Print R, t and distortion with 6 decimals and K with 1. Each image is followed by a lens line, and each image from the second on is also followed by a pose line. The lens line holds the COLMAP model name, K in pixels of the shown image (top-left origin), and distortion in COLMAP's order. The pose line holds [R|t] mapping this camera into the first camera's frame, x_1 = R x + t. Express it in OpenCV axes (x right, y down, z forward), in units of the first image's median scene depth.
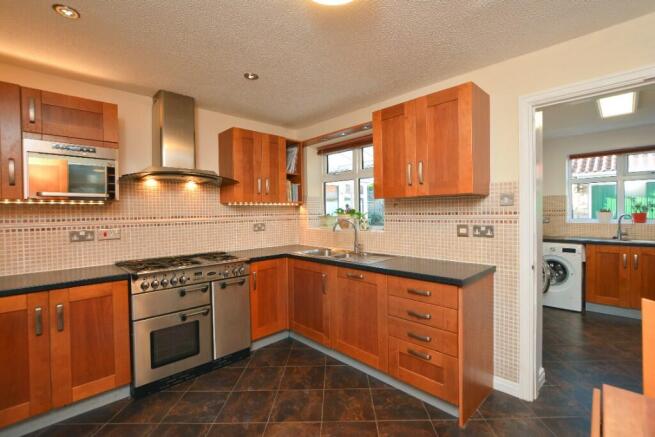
lens RADIAL K [[298.6, 0, 328.3], [0, 298.6, 215.9], [0, 0, 1]] dist [-0.026666, 0.000110]
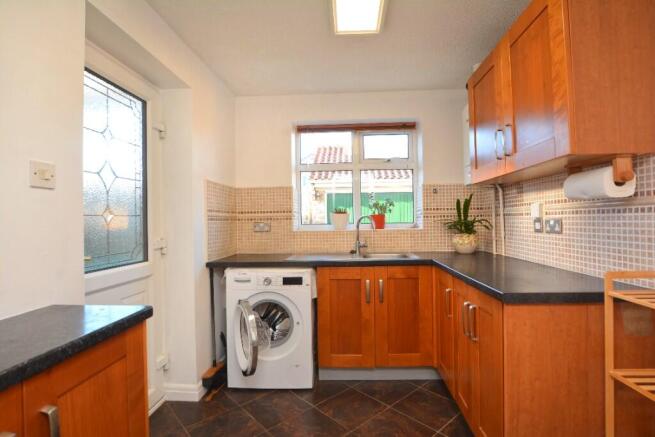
lens RADIAL K [[316.2, 0, 327.5], [0, 316.2, 218.5], [0, 0, 1]] dist [-0.001767, -0.000196]
pose [[0.743943, 0.008572, 0.668188, 0.478189], [0.011910, 0.999589, -0.026084, 0.017810], [-0.668136, 0.027363, 0.743535, 0.519123]]
